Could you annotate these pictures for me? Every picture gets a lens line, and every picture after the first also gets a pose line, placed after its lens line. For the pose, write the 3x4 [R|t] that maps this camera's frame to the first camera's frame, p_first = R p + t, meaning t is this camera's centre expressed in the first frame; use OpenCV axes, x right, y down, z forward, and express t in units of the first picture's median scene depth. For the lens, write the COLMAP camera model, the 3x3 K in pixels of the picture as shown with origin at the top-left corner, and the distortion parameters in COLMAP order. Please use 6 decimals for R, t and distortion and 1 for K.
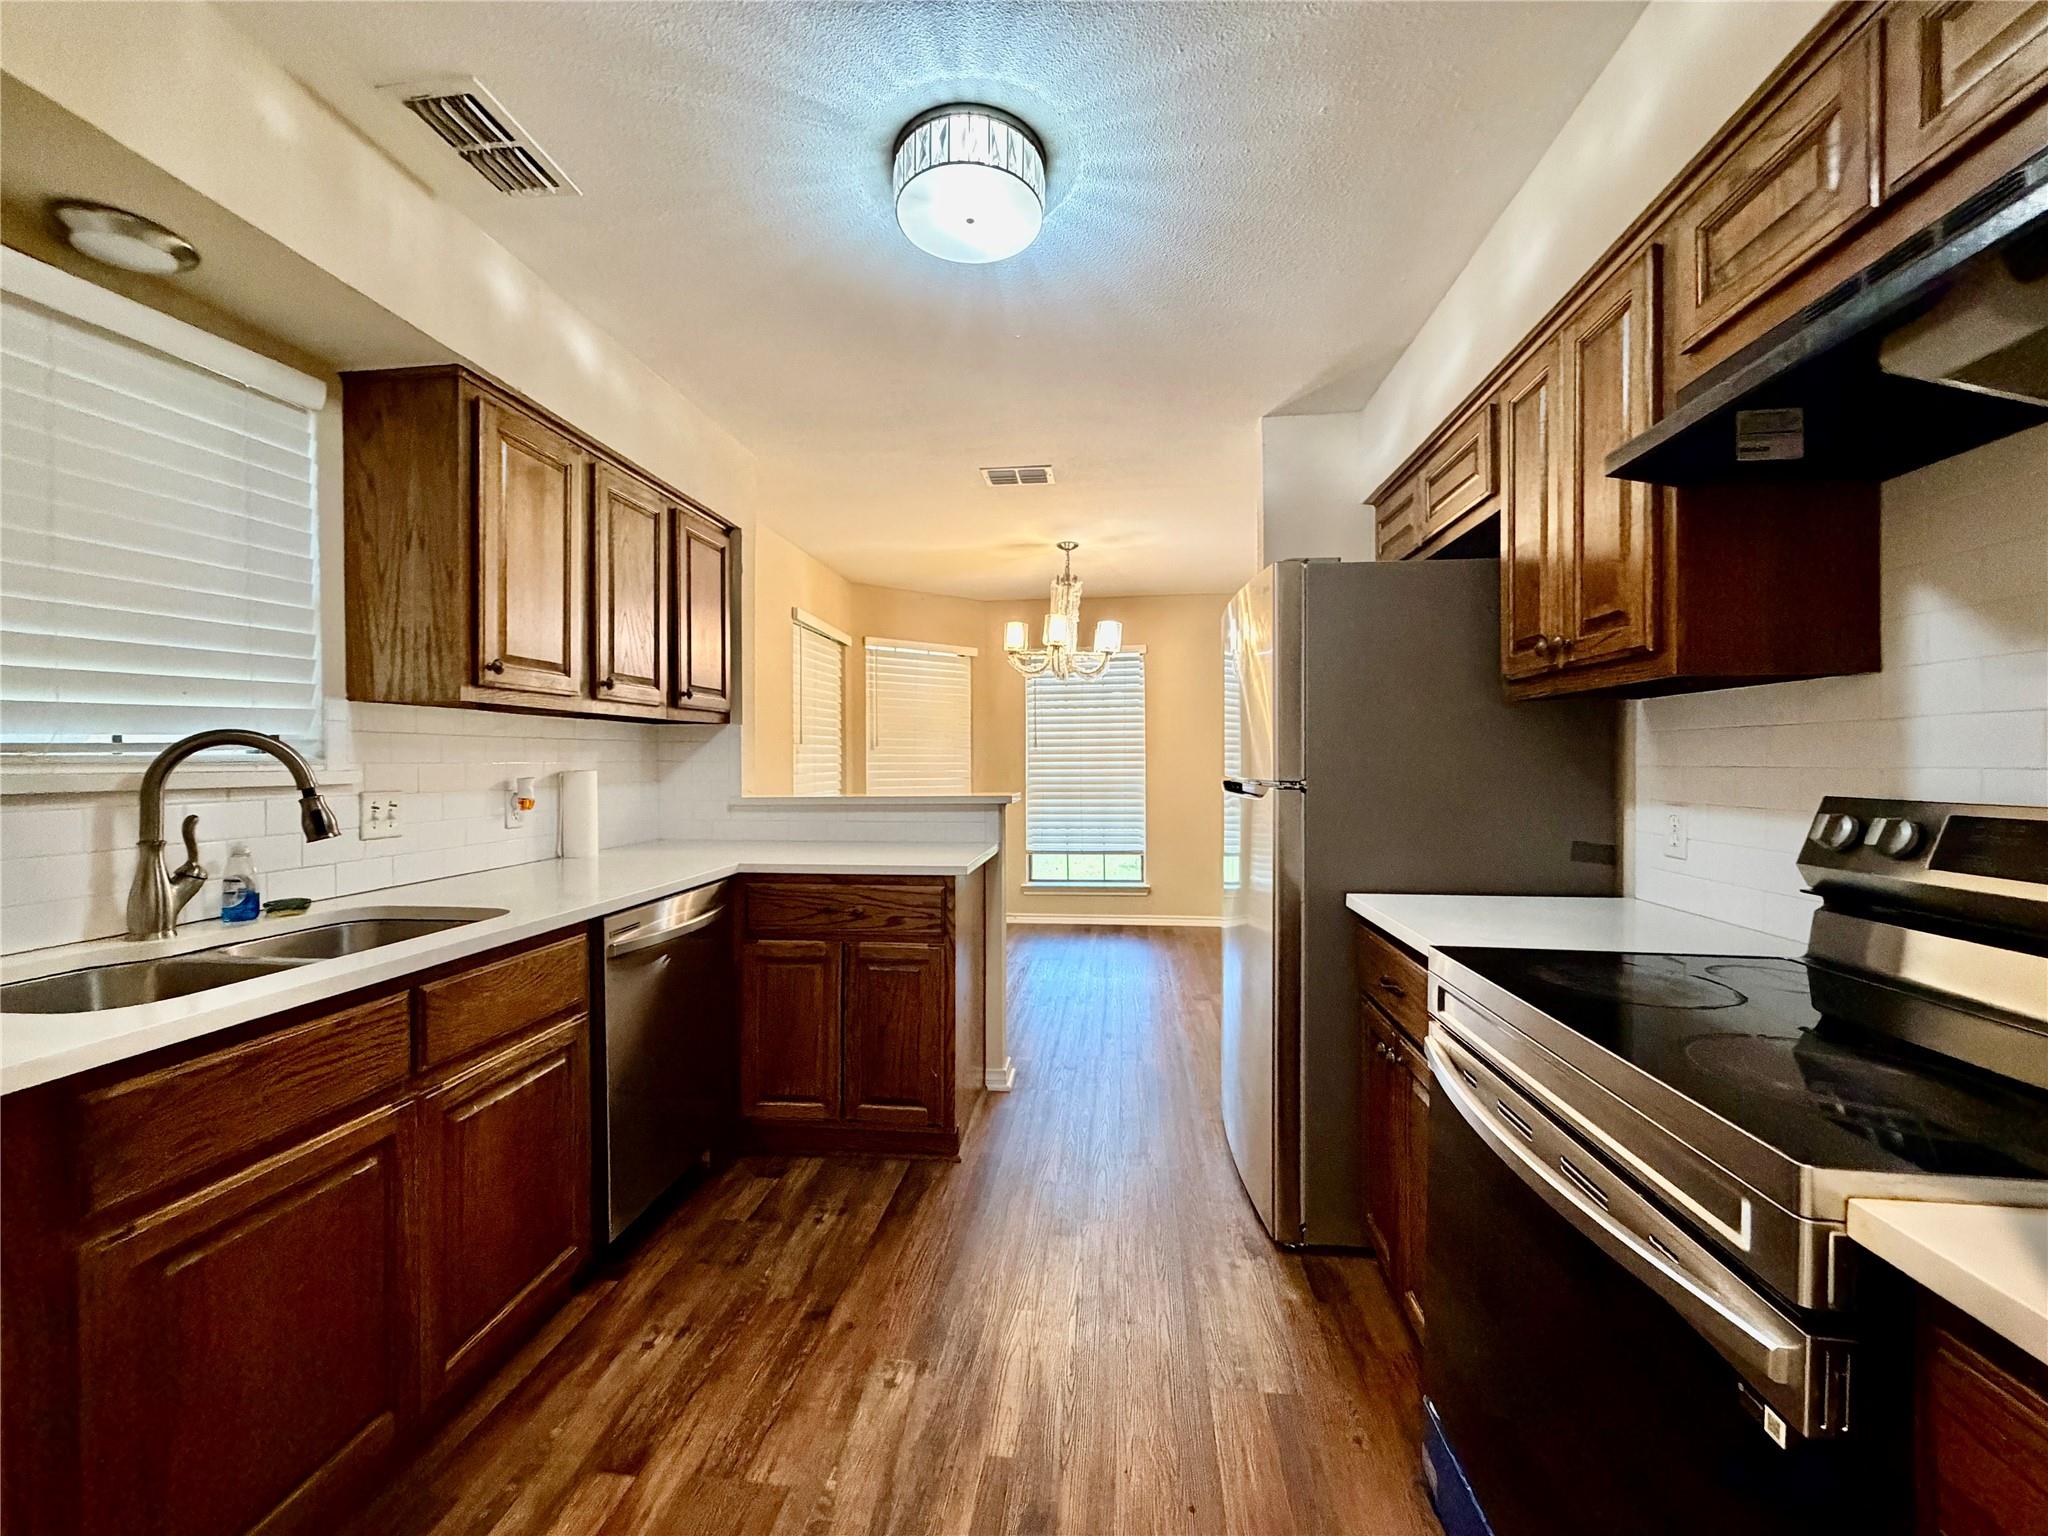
lens RADIAL K [[817.5, 0, 1025.2], [0, 817.5, 765.7], [0, 0, 1]] dist [0.000224, 0.000465]
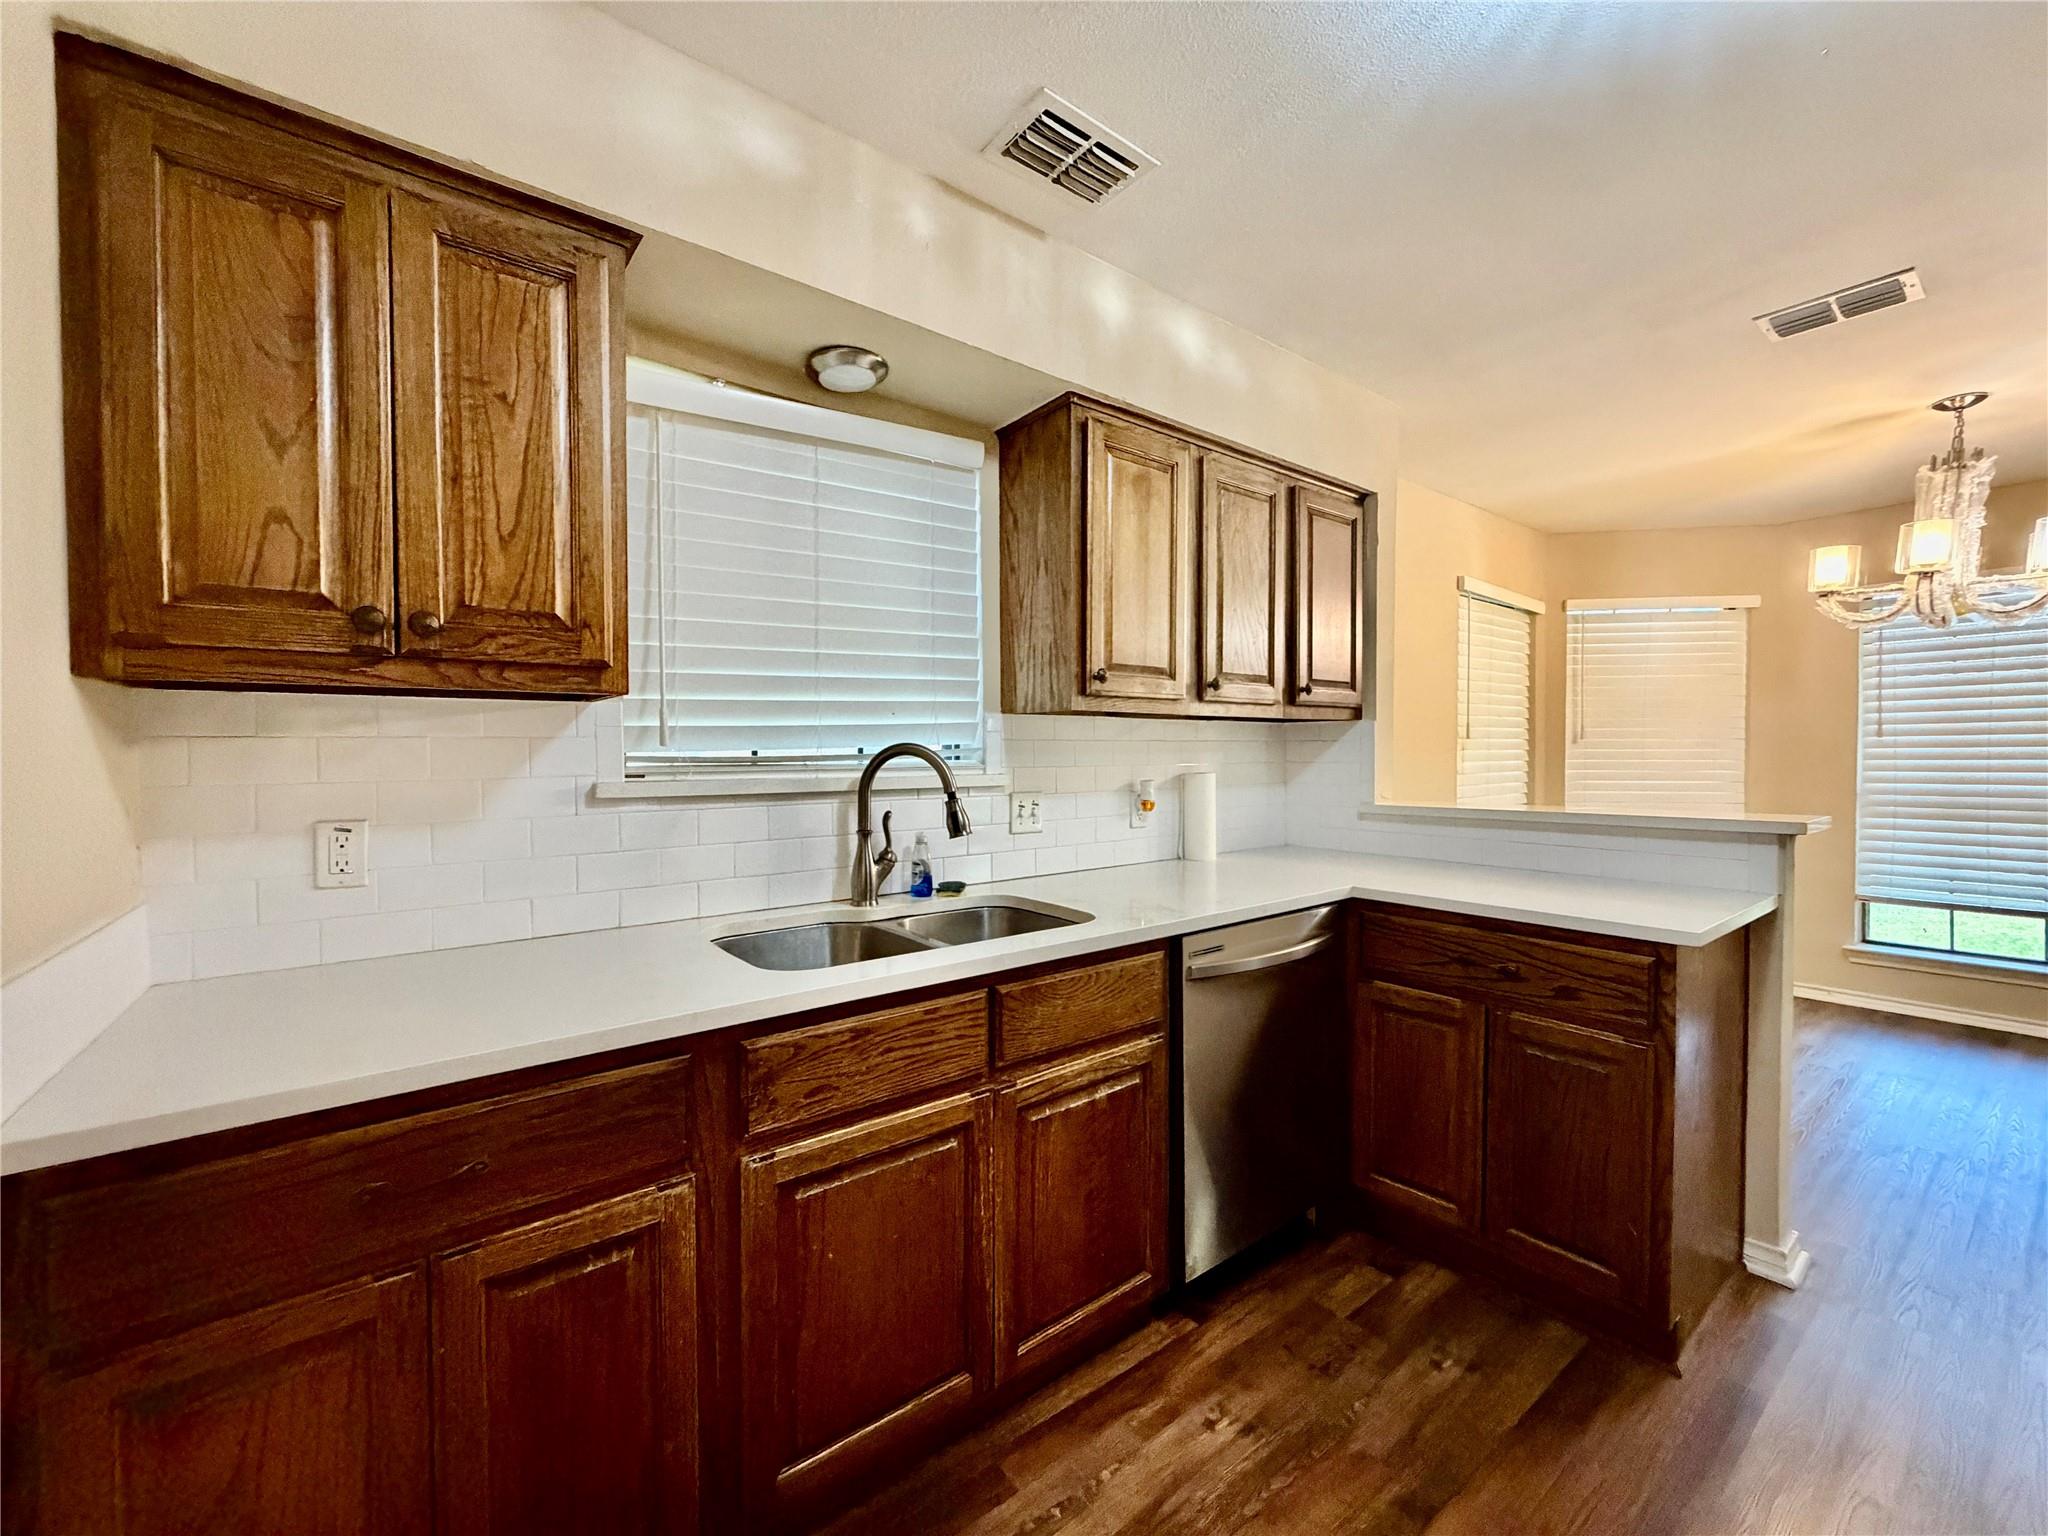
lens RADIAL K [[817.5, 0, 1018.0], [0, 817.5, 767.3], [0, 0, 1]] dist [0.000224, 0.000465]
pose [[0.692281, 0.013730, -0.721497, 0.025085], [-0.003374, 0.999870, 0.015790, -0.020340], [0.721620, -0.008497, 0.692237, 0.196992]]
